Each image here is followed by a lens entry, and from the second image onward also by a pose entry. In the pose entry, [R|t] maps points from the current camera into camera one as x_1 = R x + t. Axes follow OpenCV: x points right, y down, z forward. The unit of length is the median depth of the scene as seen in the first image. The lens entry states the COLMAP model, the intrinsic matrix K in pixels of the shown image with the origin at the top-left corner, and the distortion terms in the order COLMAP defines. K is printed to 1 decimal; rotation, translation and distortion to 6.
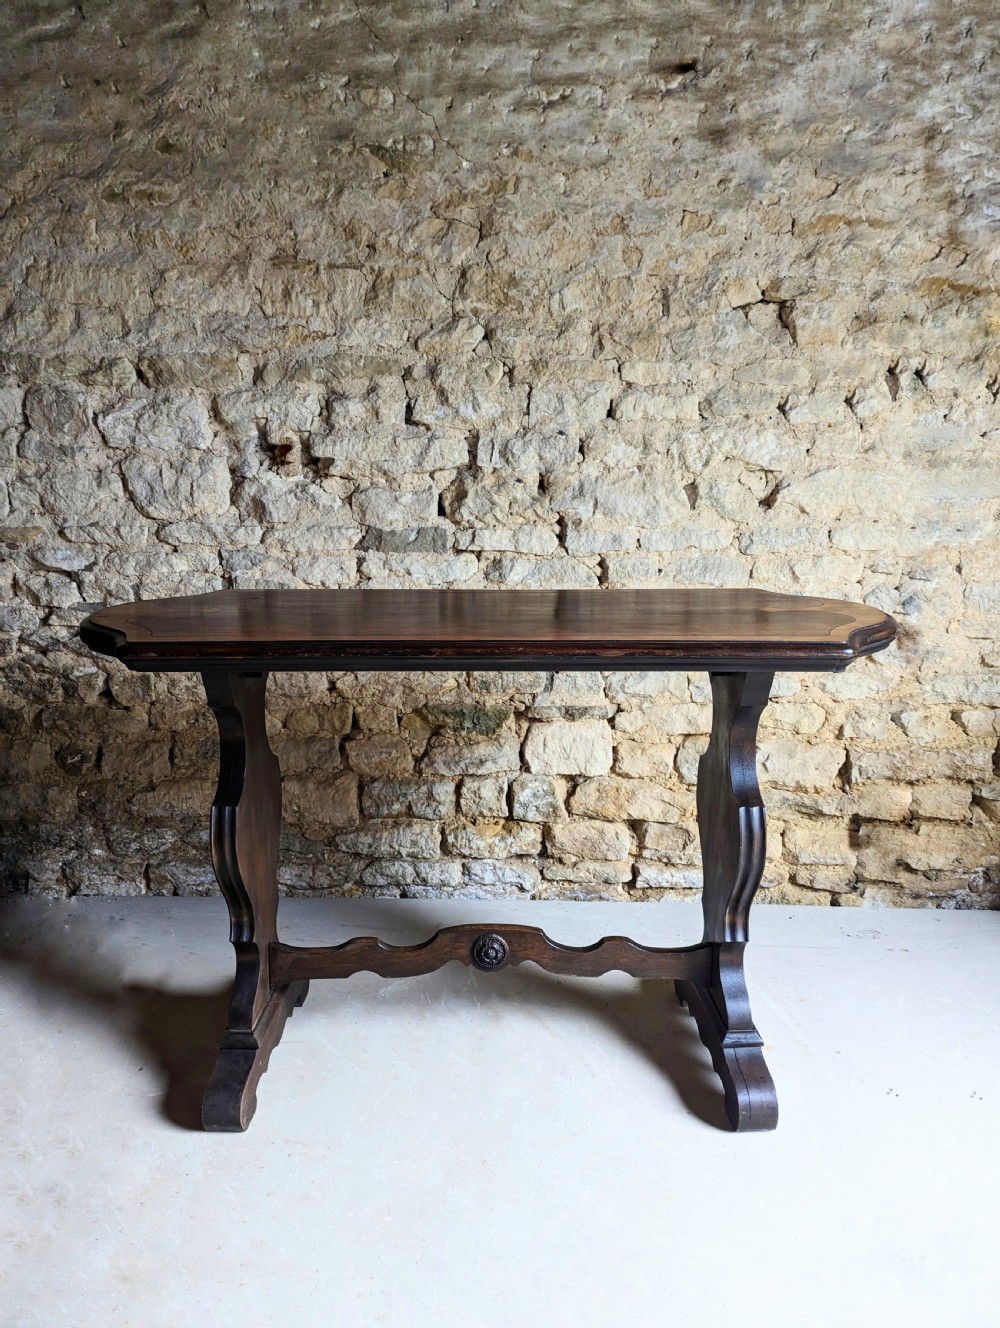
lens RADIAL K [[930.4, 0, 509.3], [0, 930.4, 670.9], [0, 0, 1]] dist [0.076419, -0.073730]
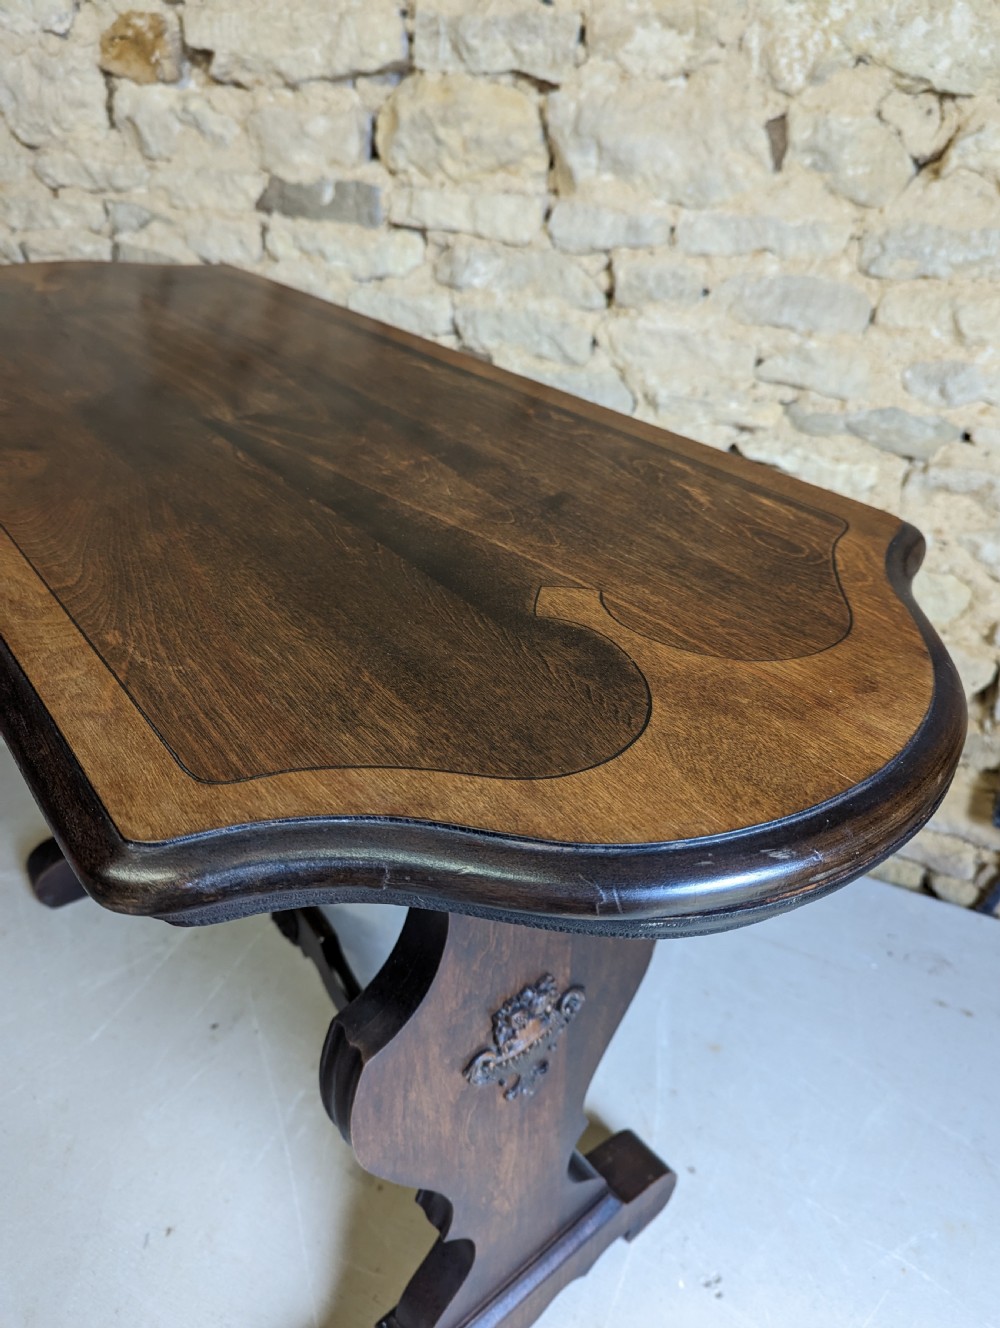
lens RADIAL K [[955.1, 0, 517.9], [0, 955.1, 653.6], [0, 0, 1]] dist [0.045410, -0.047536]
pose [[0.911622, 0.227005, -0.342658, 0.293726], [-0.107374, 0.936232, 0.334575, -0.083051], [0.396758, -0.268214, 0.877864, 0.385899]]
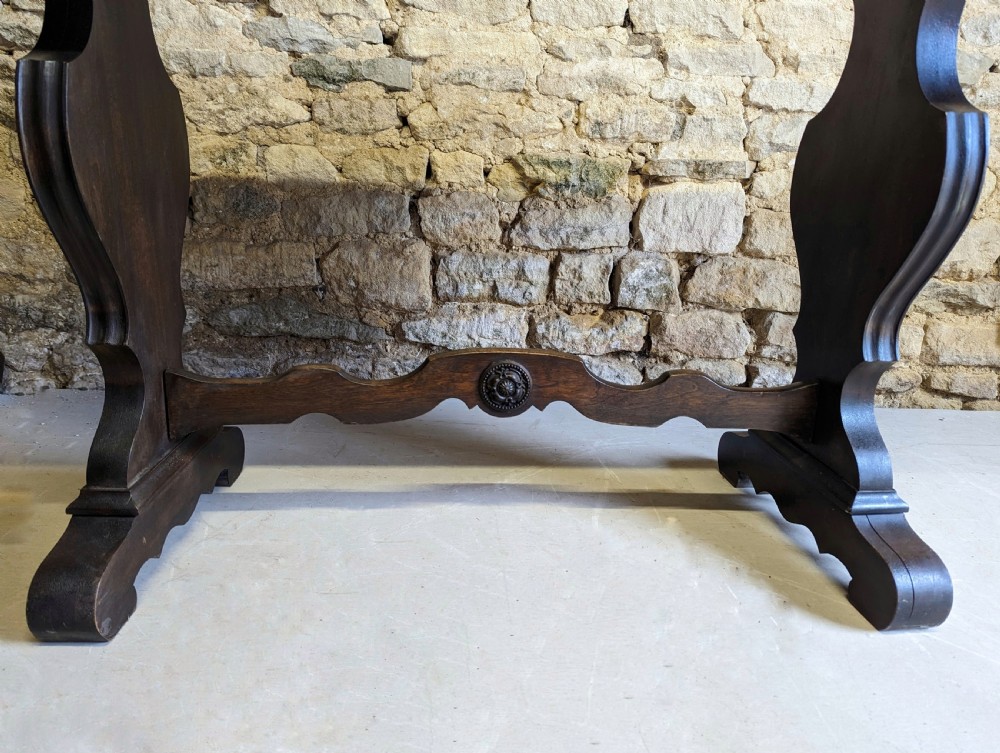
lens RADIAL K [[708.6, 0, 506.2], [0, 708.6, 378.4], [0, 0, 1]] dist [0.070782, -0.069721]
pose [[0.995056, 0.016376, 0.097951, -0.159709], [-0.024047, 0.996690, 0.077655, 0.180976], [-0.096355, -0.079627, 0.992157, 0.383815]]
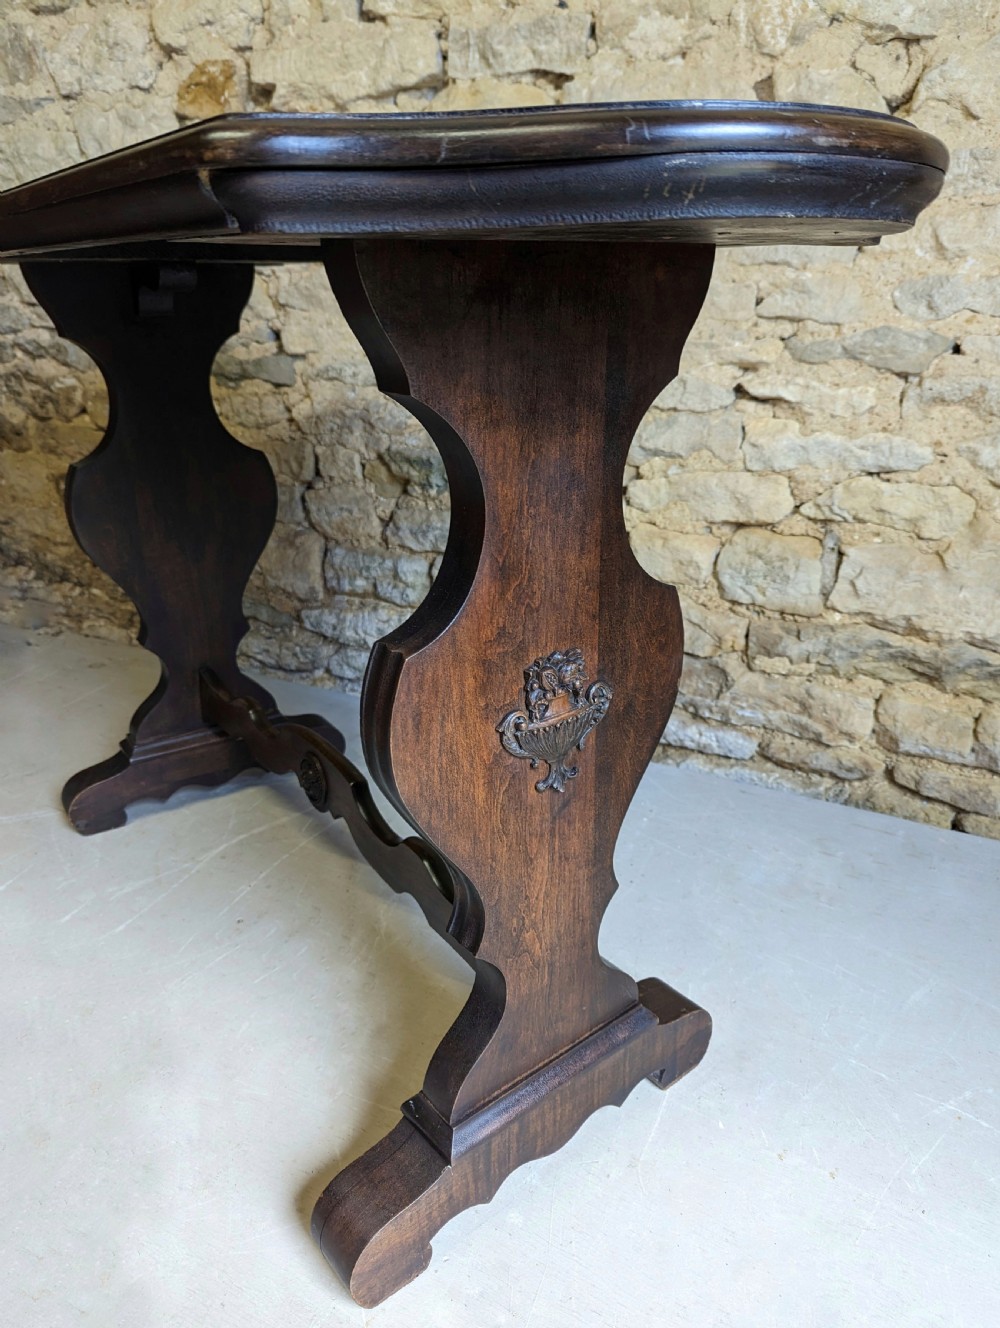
lens RADIAL K [[942.8, 0, 504.0], [0, 942.8, 662.4], [0, 0, 1]] dist [0.060092, -0.056026]
pose [[0.900682, 0.157042, -0.405105, 0.327086], [-0.095691, 0.981197, 0.167616, 0.068410], [0.423811, -0.112203, 0.898774, 0.337386]]
